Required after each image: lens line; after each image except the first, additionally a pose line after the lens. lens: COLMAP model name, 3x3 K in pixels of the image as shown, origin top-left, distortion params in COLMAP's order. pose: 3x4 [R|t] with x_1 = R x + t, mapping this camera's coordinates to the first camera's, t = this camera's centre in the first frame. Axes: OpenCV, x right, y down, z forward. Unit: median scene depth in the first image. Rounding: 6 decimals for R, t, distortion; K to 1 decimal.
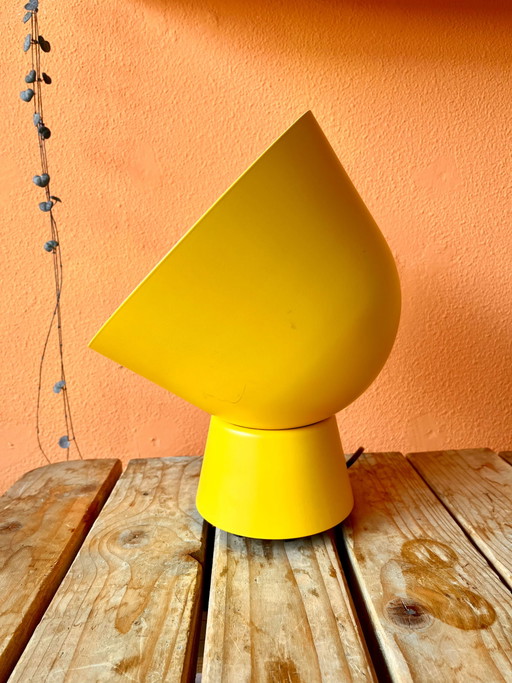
lens RADIAL K [[539.1, 0, 257.3], [0, 539.1, 348.1], [0, 0, 1]] dist [0.061800, -0.100965]
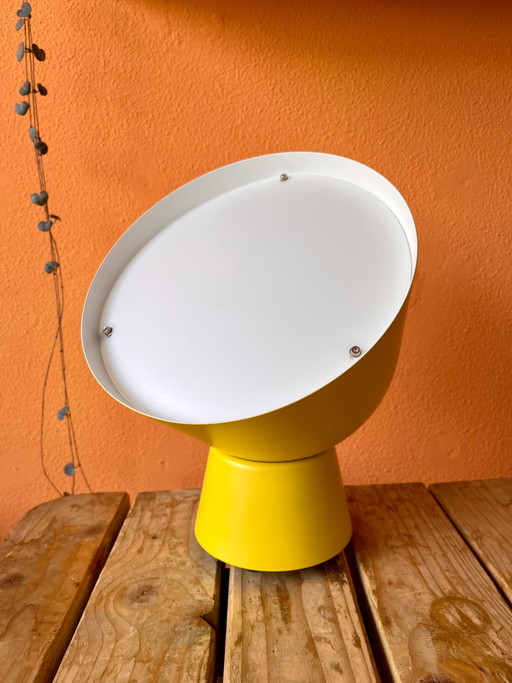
lens RADIAL K [[539.1, 0, 257.3], [0, 539.1, 348.1], [0, 0, 1]] dist [0.061800, -0.100965]
pose [[0.999803, -0.011080, -0.016484, -0.006767], [0.011554, 0.999514, 0.028954, -0.082025], [0.016155, -0.029138, 0.999445, 0.062669]]
